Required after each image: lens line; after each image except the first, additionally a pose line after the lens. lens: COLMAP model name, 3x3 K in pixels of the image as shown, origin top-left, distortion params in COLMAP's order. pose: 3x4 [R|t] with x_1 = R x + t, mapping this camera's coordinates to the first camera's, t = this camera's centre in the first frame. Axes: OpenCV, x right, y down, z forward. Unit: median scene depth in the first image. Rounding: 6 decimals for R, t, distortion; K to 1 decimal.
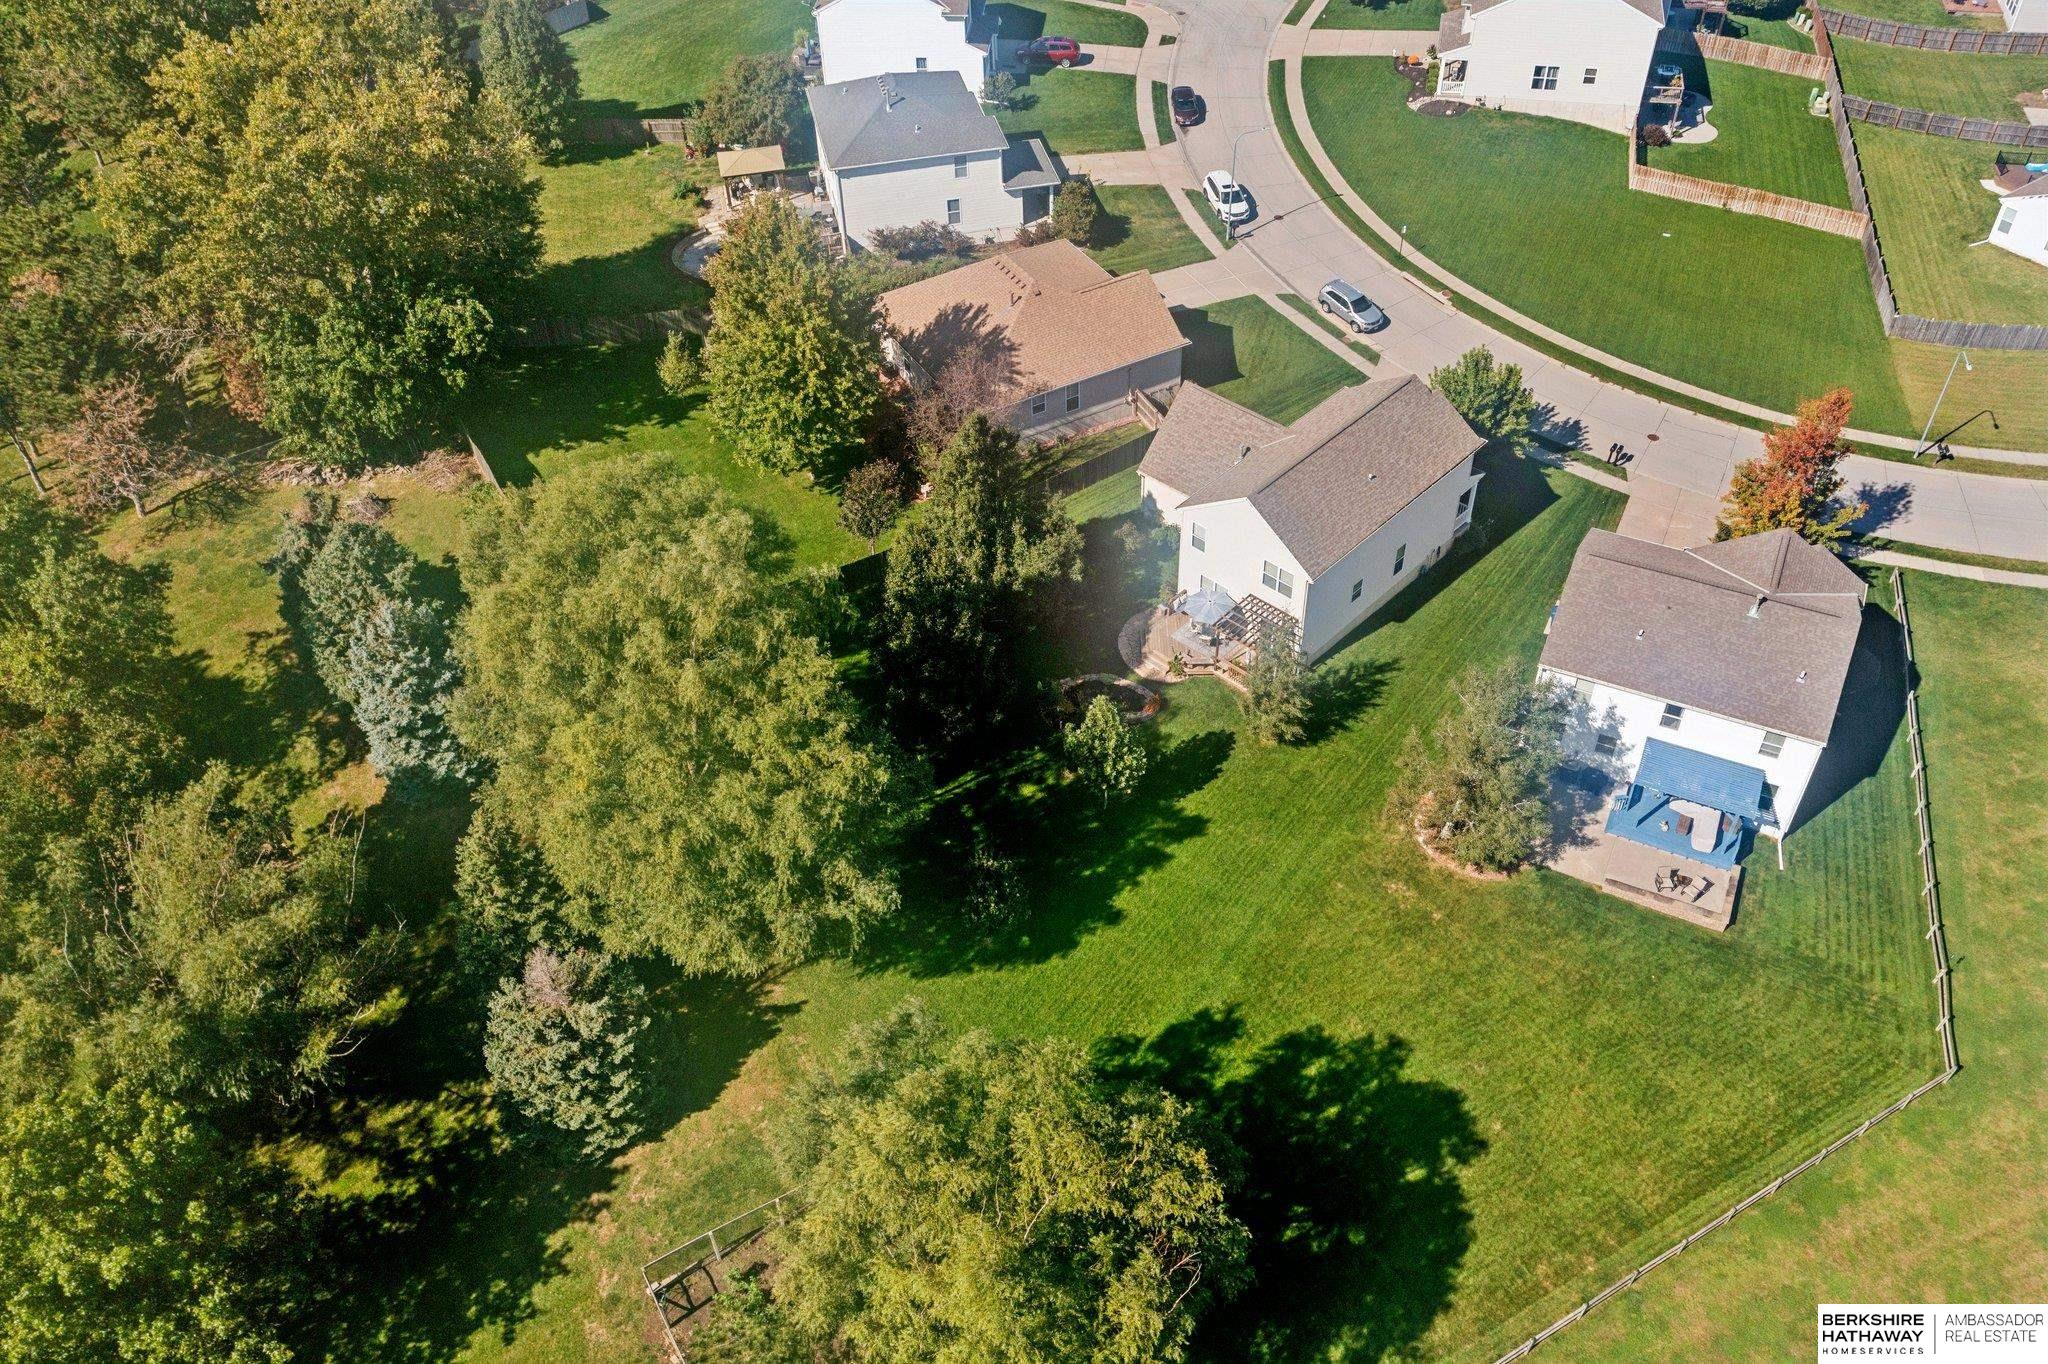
lens RADIAL K [[1709.2, 0, 1024.6], [0, 1709.2, 616.3], [0, 0, 1]] dist [0.014798, 0.003376]
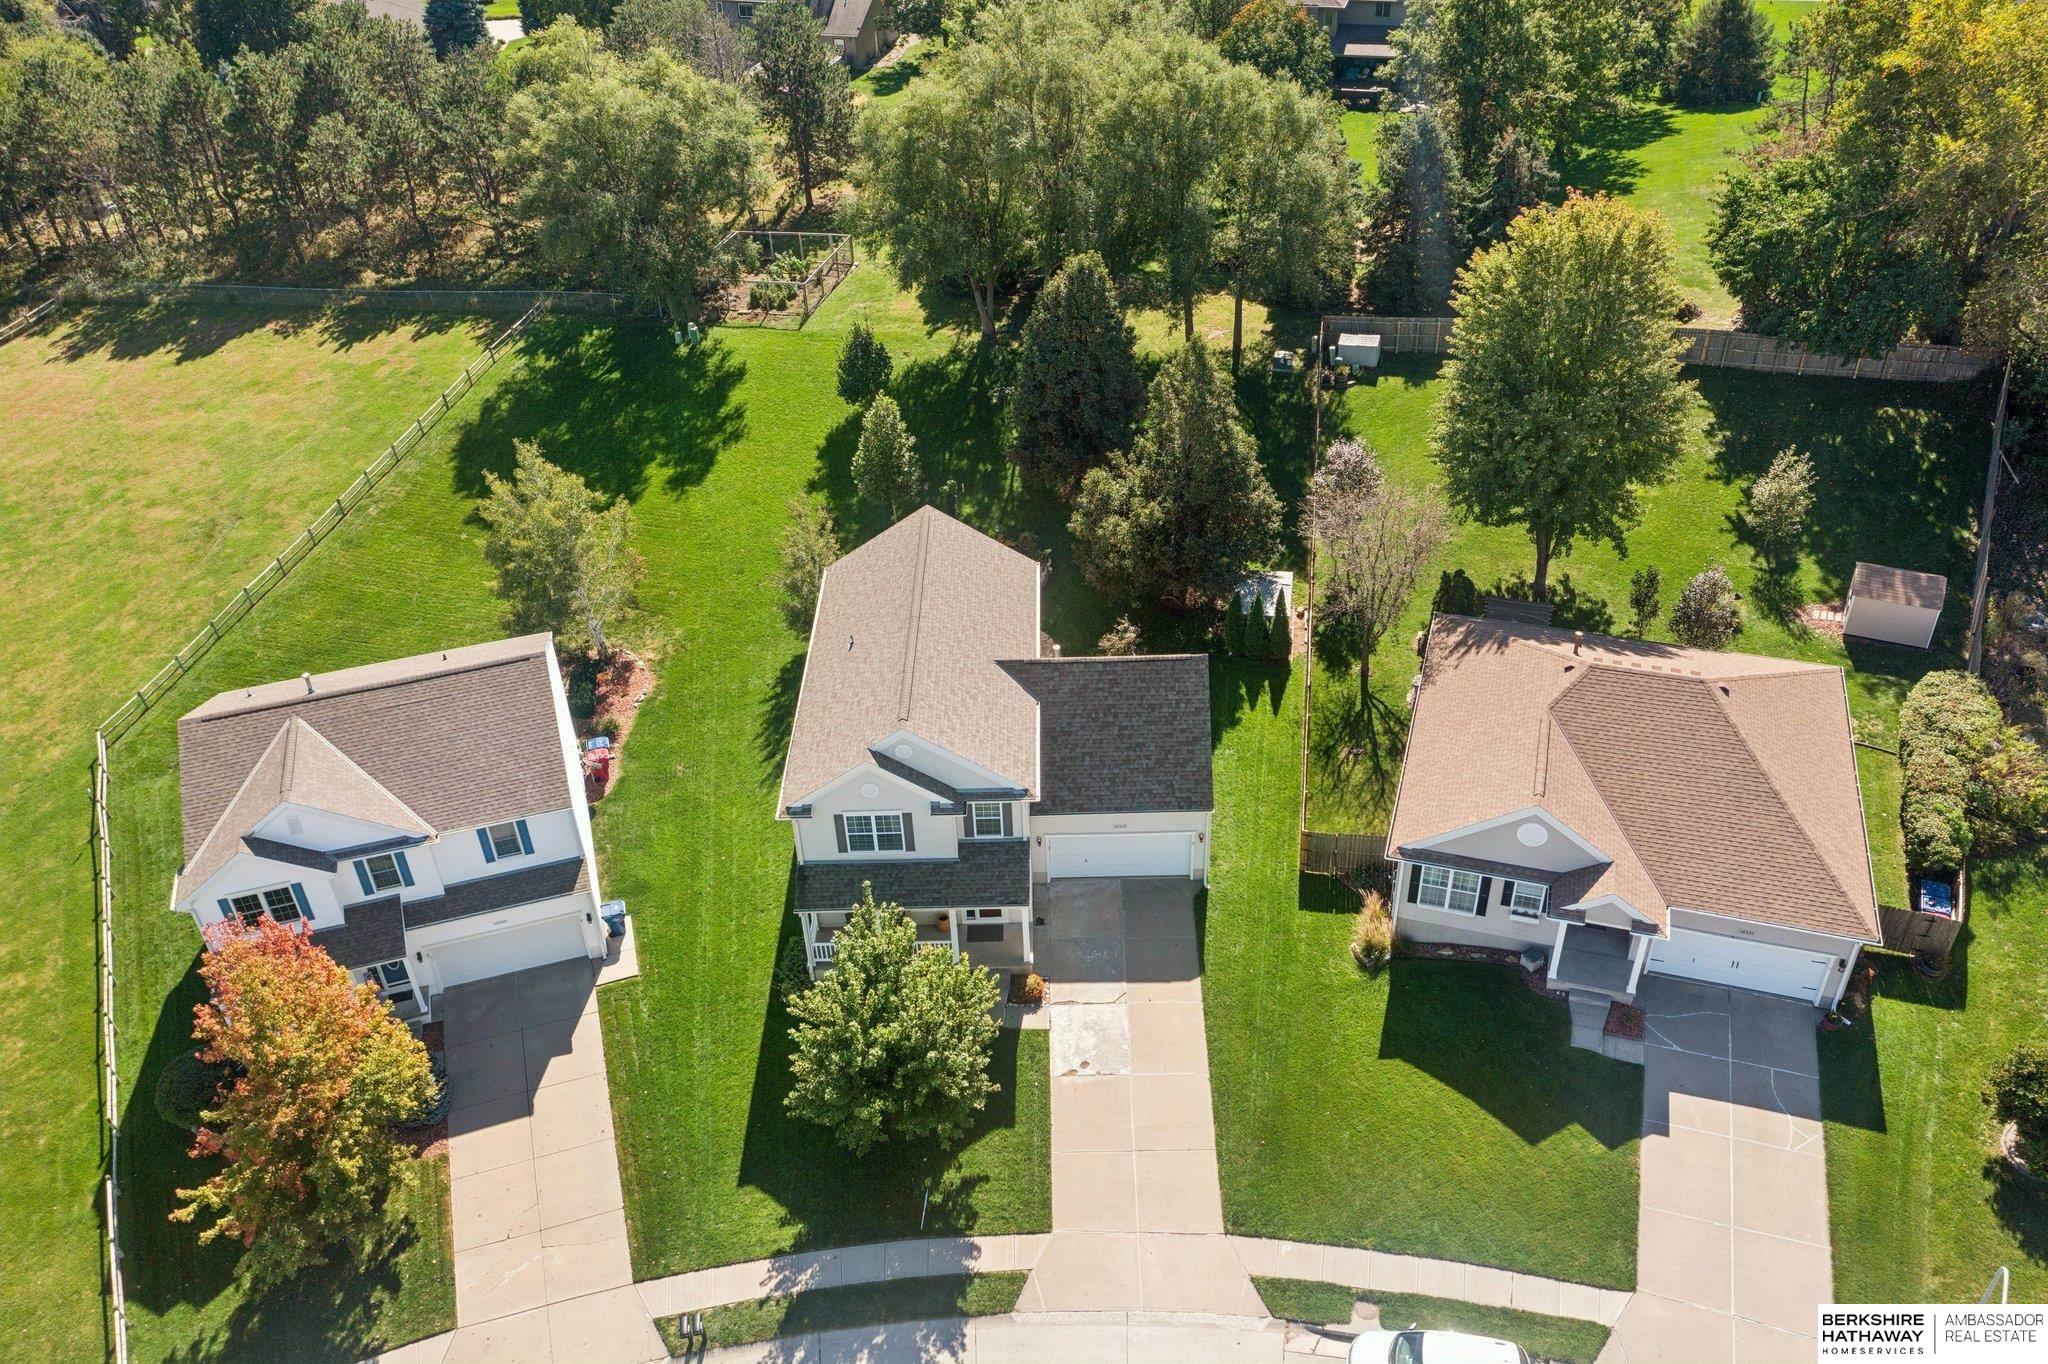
lens RADIAL K [[1631.3, 0, 1024.0], [0, 1631.3, 682.0], [0, 0, 1]] dist [0.002858, 0.002527]
pose [[-0.728092, 0.447966, -0.518853, 0.437855], [-0.405881, 0.328232, 0.852950, -0.589369], [0.552396, 0.831619, -0.057162, 0.934054]]
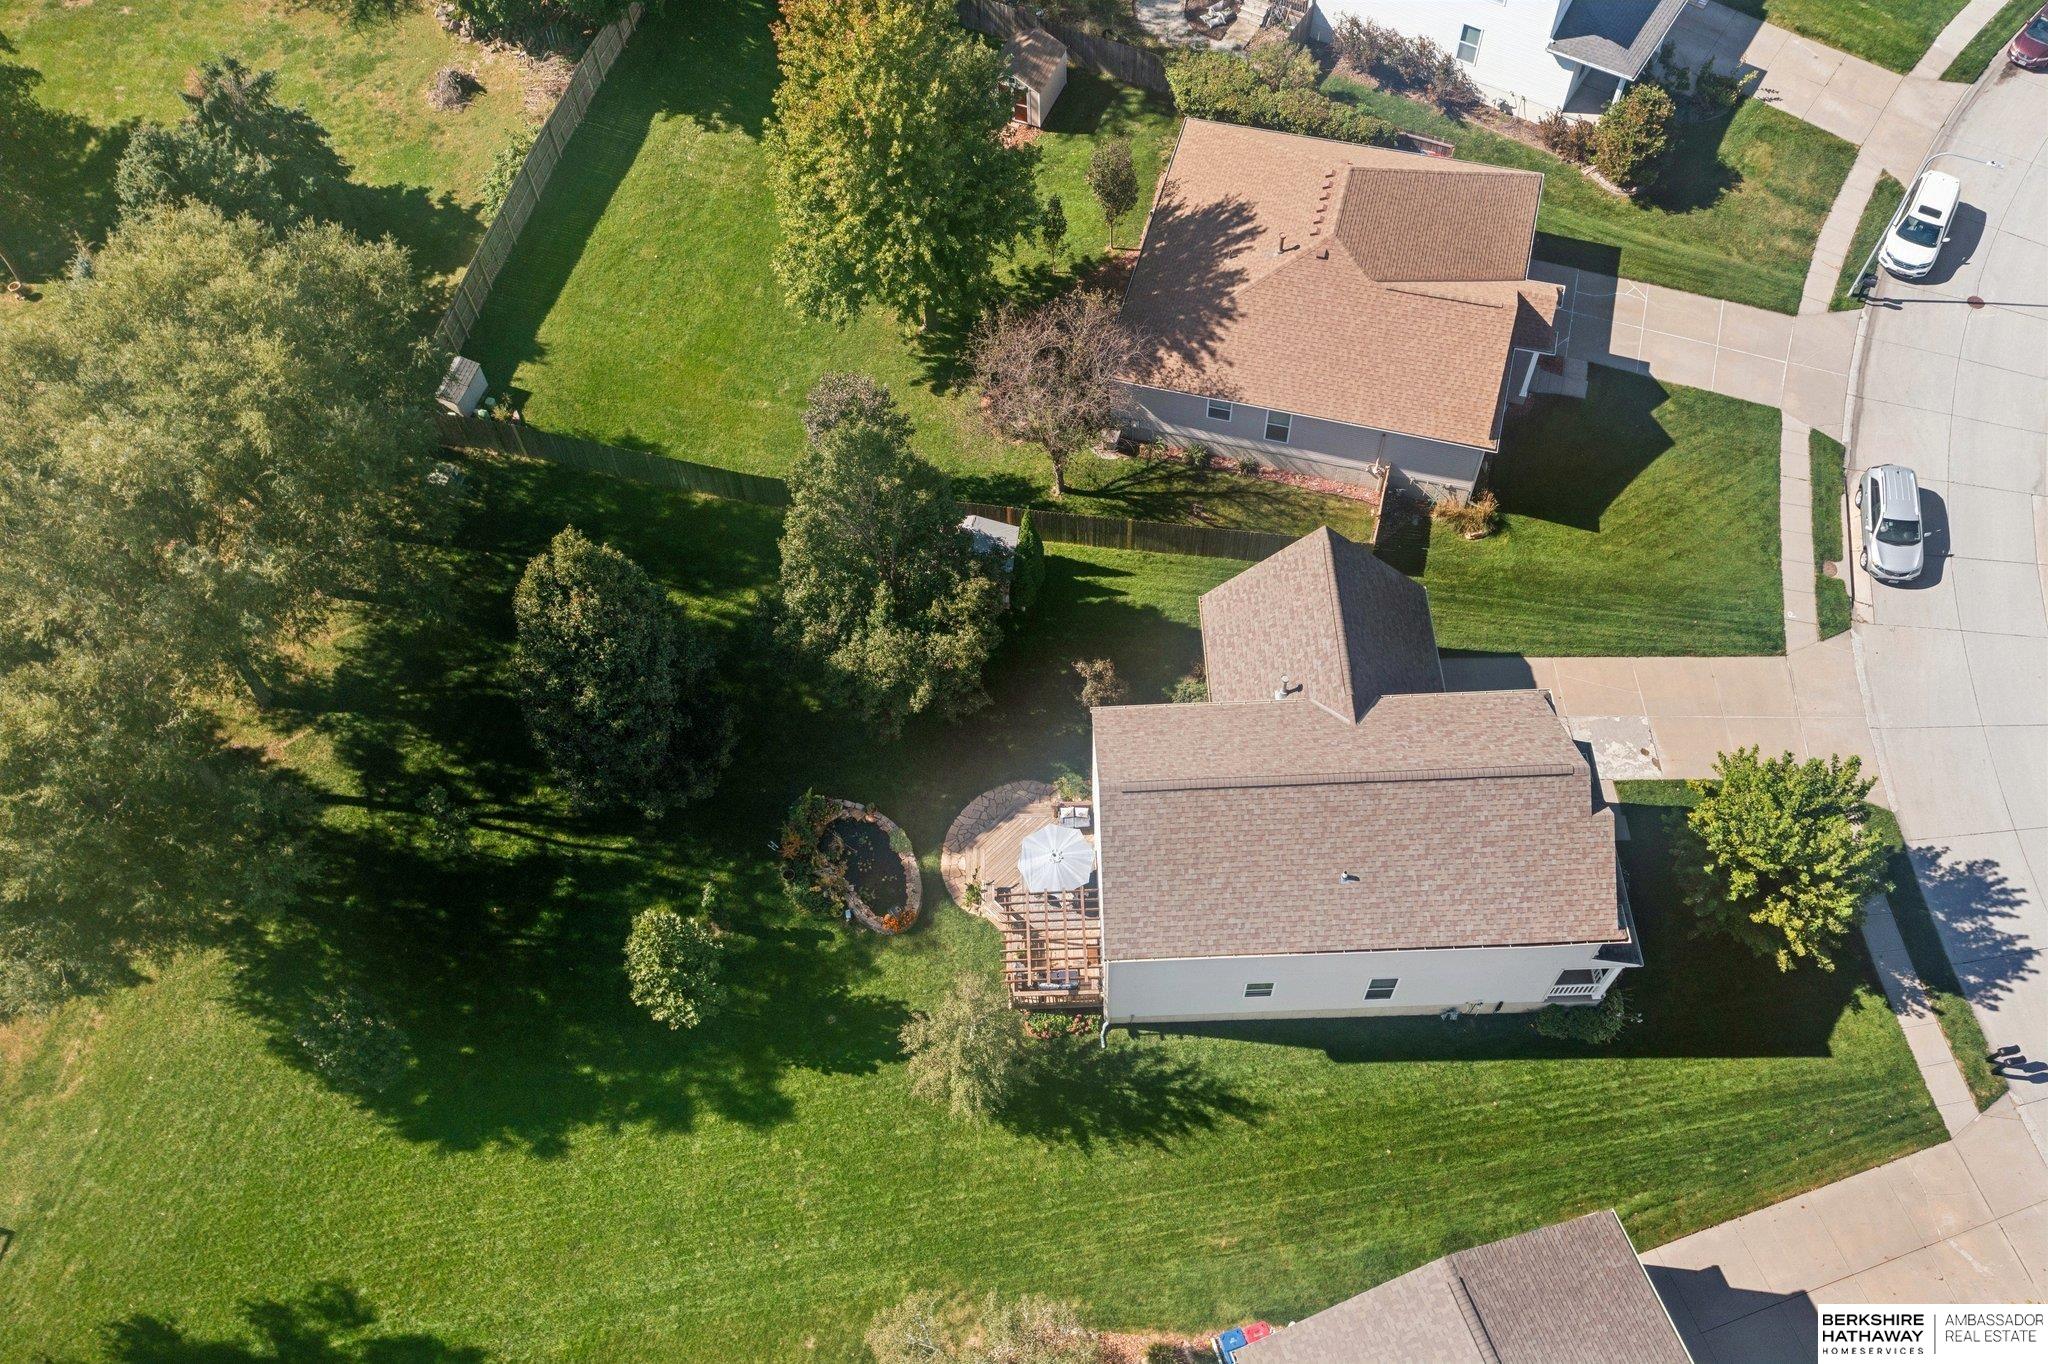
lens RADIAL K [[1762.4, 0, 1029.7], [0, 1762.4, 613.2], [0, 0, 1]] dist [0.024060, 0.005980]
pose [[0.709813, 0.590513, -0.384005, 0.261301], [-0.454358, 0.800420, 0.391006, -0.290618], [0.538260, -0.103065, 0.836453, 0.379947]]
